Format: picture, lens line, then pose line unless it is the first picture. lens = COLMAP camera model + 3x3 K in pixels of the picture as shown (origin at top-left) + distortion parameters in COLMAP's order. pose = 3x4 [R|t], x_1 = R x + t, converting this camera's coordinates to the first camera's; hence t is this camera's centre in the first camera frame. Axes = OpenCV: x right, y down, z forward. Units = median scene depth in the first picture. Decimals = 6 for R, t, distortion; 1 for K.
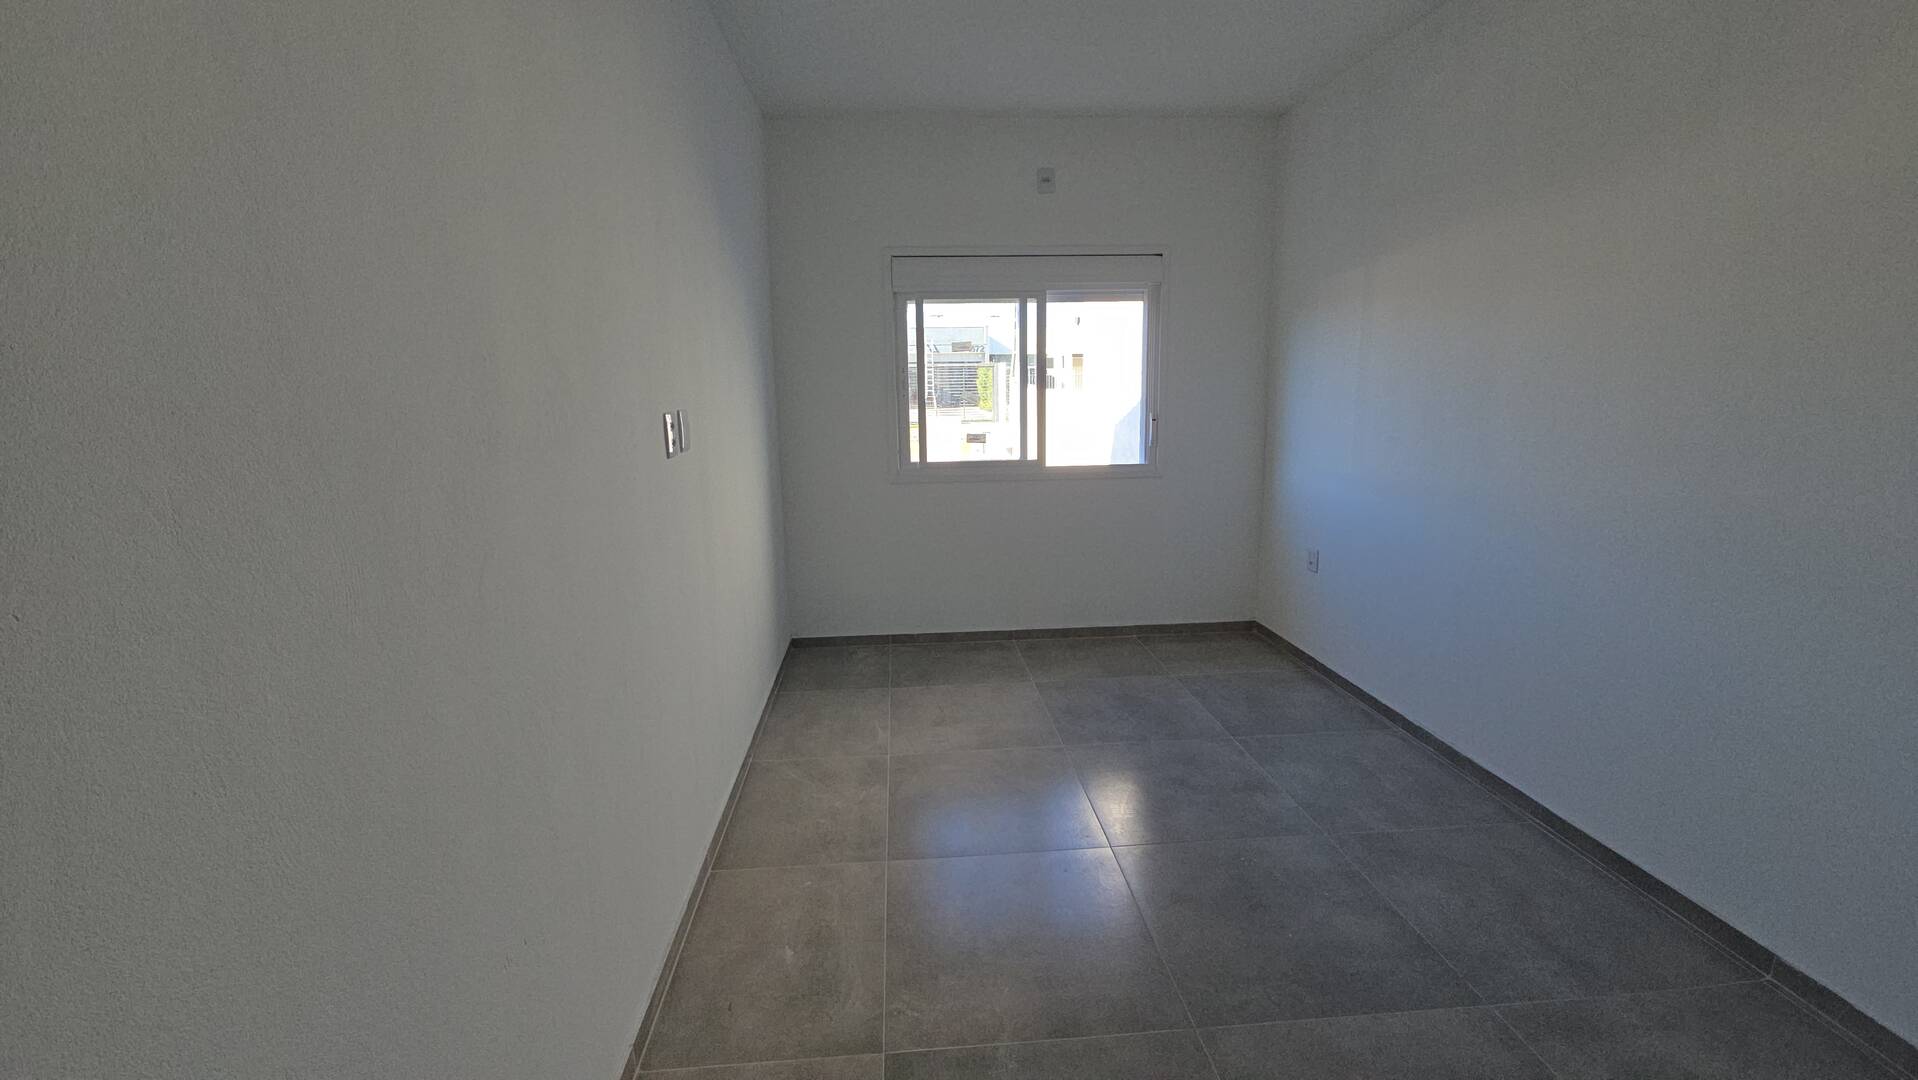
lens RADIAL K [[776.6, 0, 970.2], [0, 776.6, 523.1], [0, 0, 1]] dist [0.005337, -0.006312]
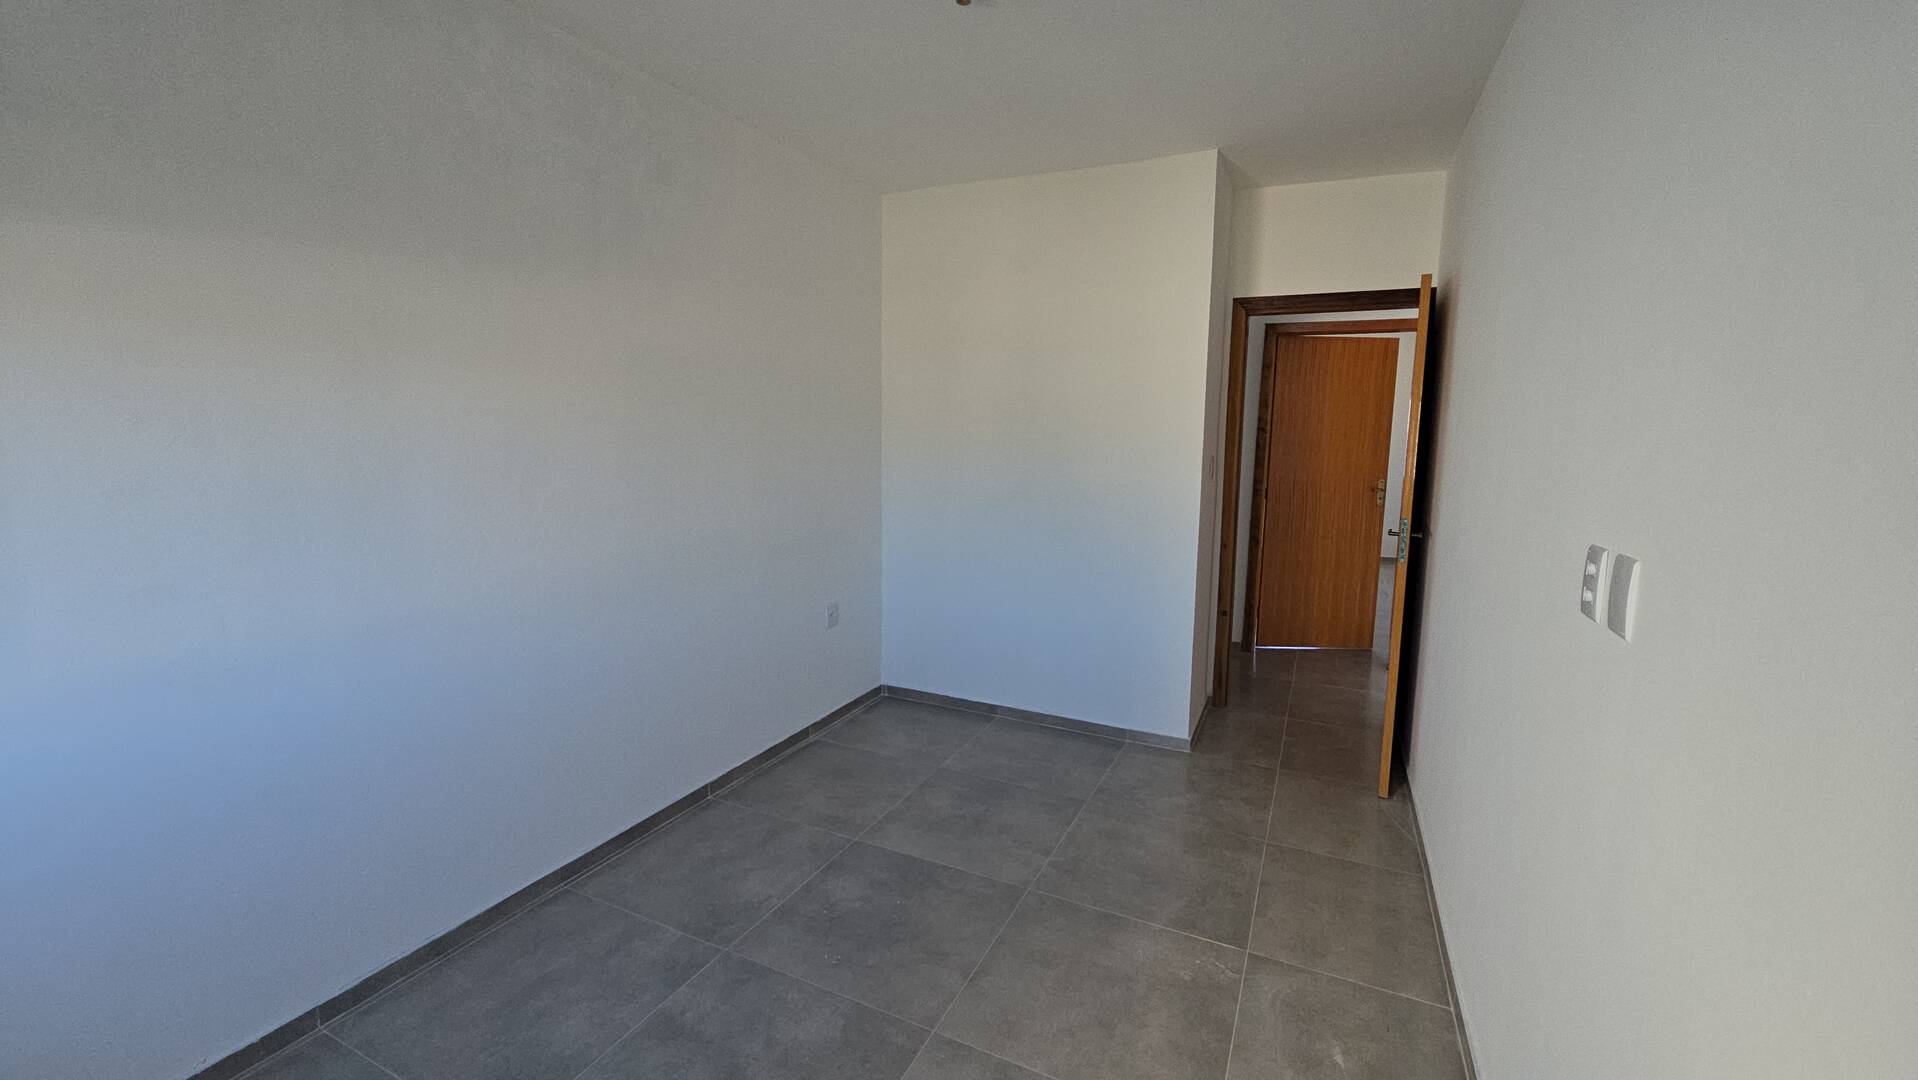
lens RADIAL K [[776.6, 0, 958.0], [0, 776.6, 533.6], [0, 0, 1]] dist [0.005337, -0.006312]
pose [[-0.855746, -0.064002, 0.513423, -0.152763], [0.093052, 0.957102, 0.274403, -0.206259], [-0.508960, 0.282594, -0.813080, 0.999625]]
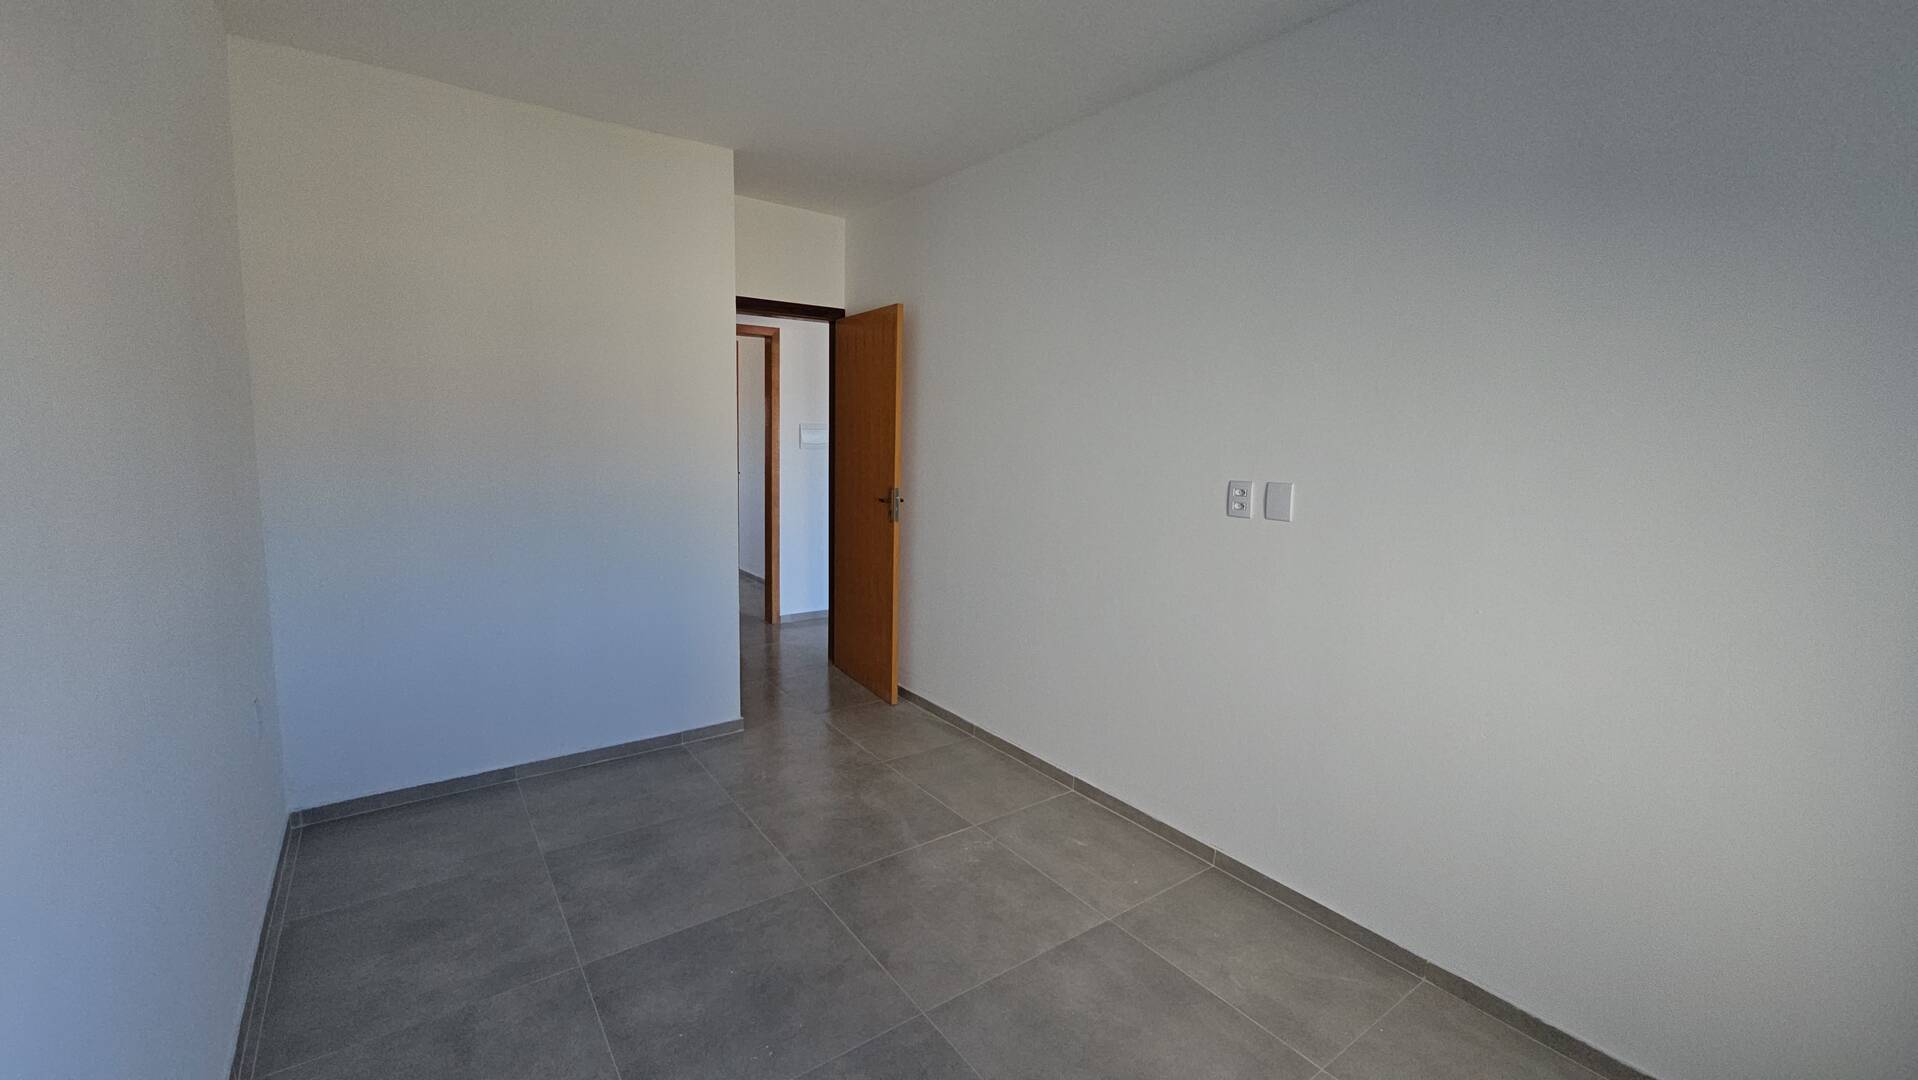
lens RADIAL K [[776.6, 0, 949.0], [0, 776.6, 545.4], [0, 0, 1]] dist [0.005337, -0.006312]
pose [[-0.861195, 0.076358, -0.502506, 0.360216], [-0.093758, 0.947820, 0.304708, -0.214670], [0.499552, 0.309527, -0.809099, 1.021007]]
